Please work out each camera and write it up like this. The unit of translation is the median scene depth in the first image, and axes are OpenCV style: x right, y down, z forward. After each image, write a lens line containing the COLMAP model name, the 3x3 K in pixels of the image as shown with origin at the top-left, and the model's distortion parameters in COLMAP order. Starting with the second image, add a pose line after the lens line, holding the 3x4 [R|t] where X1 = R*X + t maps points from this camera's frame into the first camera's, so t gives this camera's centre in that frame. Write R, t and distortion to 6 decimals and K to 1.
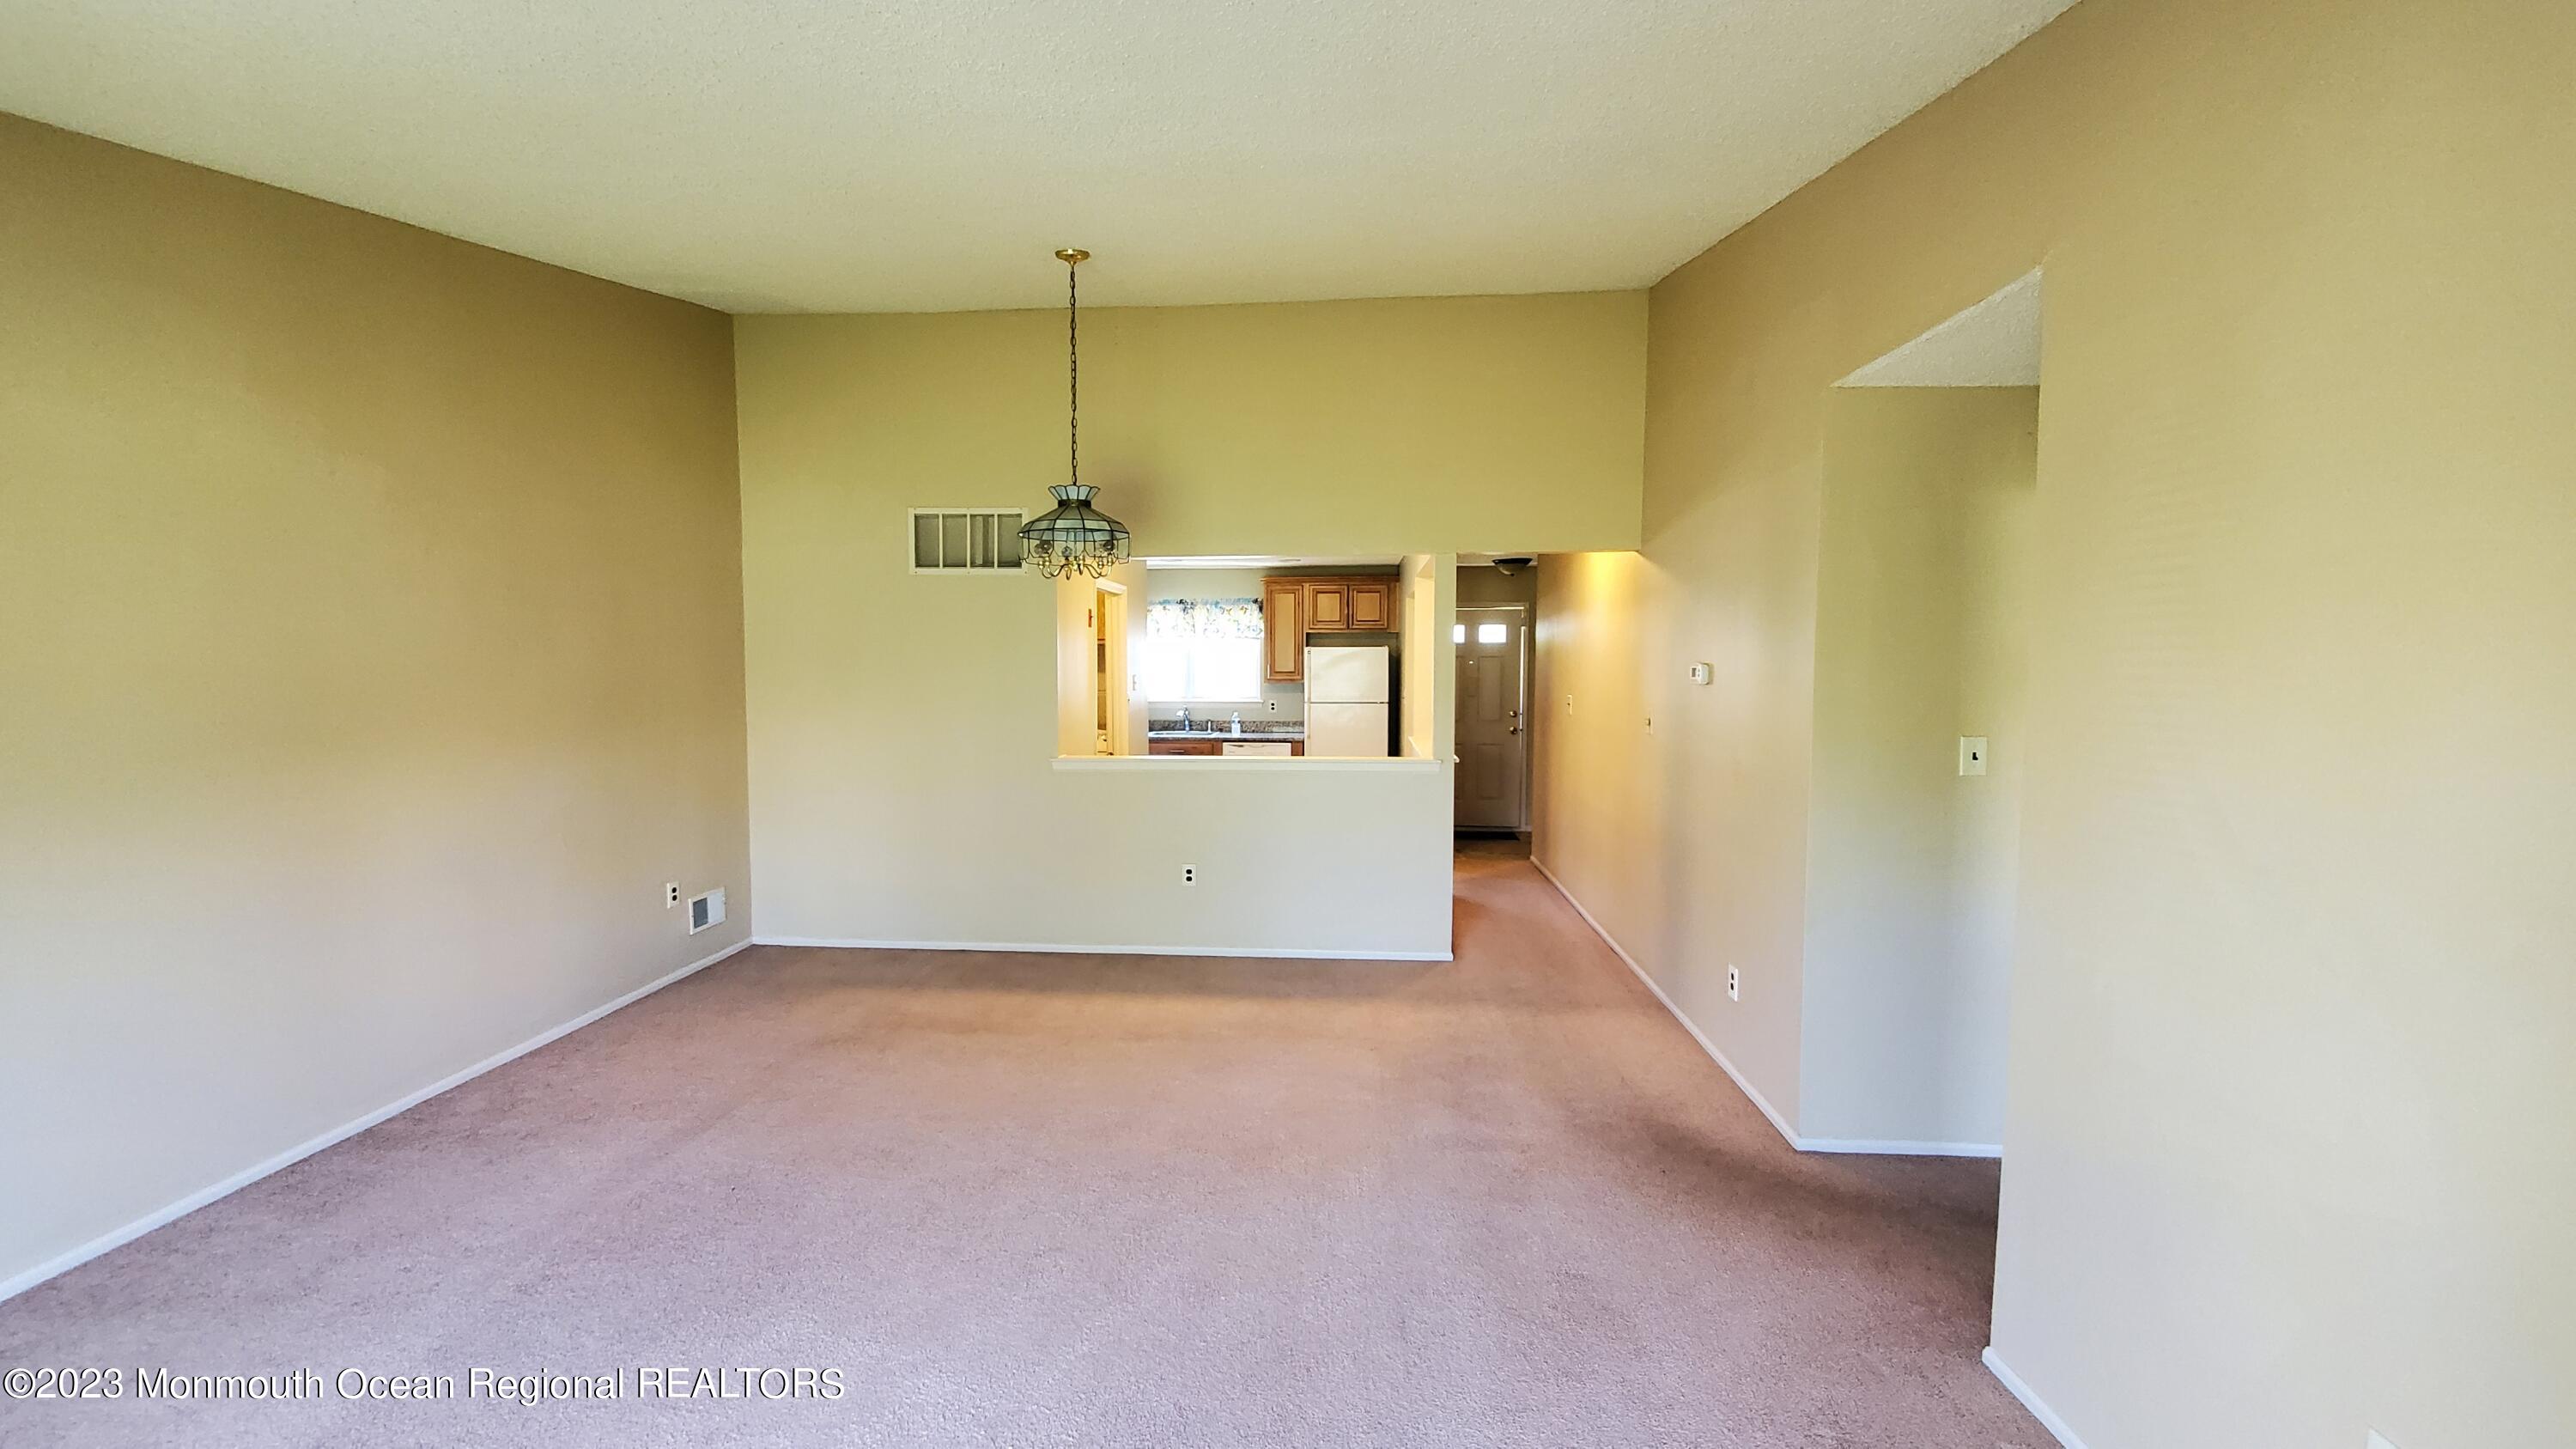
lens RADIAL K [[896.2, 0, 1288.0], [0, 896.2, 724.5], [0, 0, 1]] dist [0.000299, 0.000001]
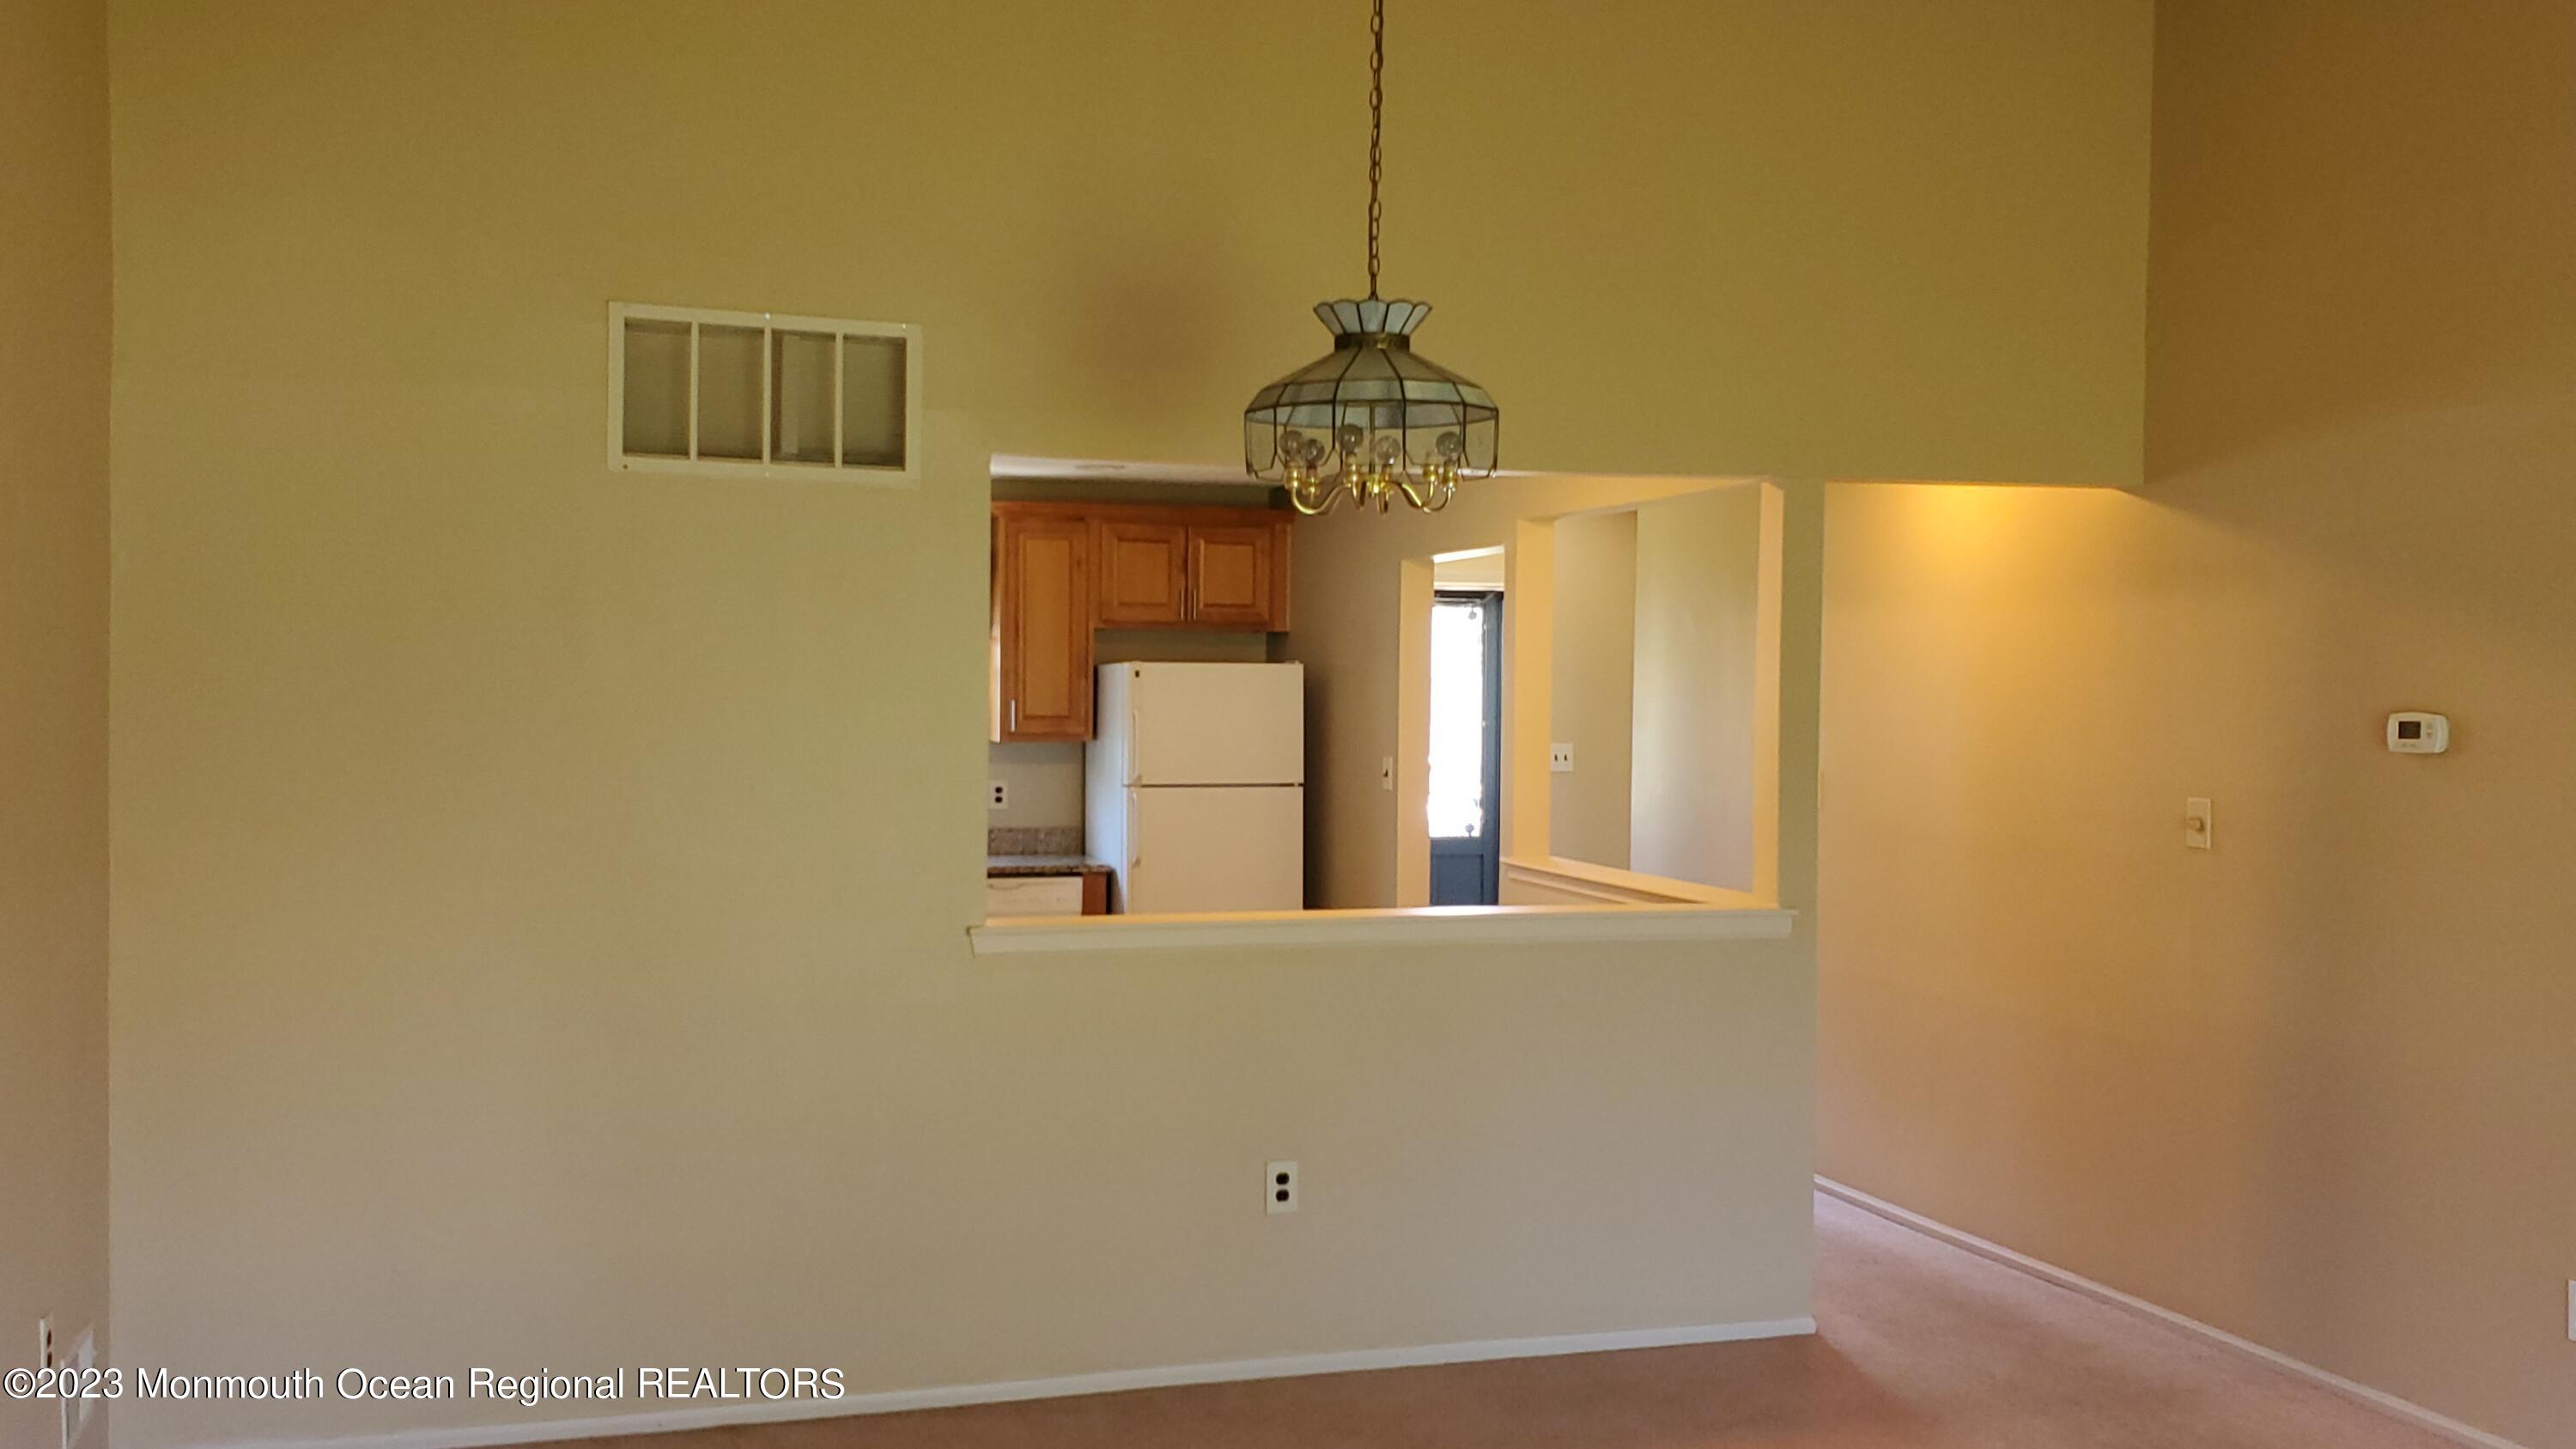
lens RADIAL K [[2088.6, 0, 1288.0], [0, 2088.6, 724.5], [0, 0, 1]] dist [0.031596, -0.110545]
pose [[0.935289, 0.002293, 0.353877, -0.439817], [0.017354, 0.998479, -0.052336, -0.002415], [-0.353459, 0.055090, 0.933827, 0.038803]]
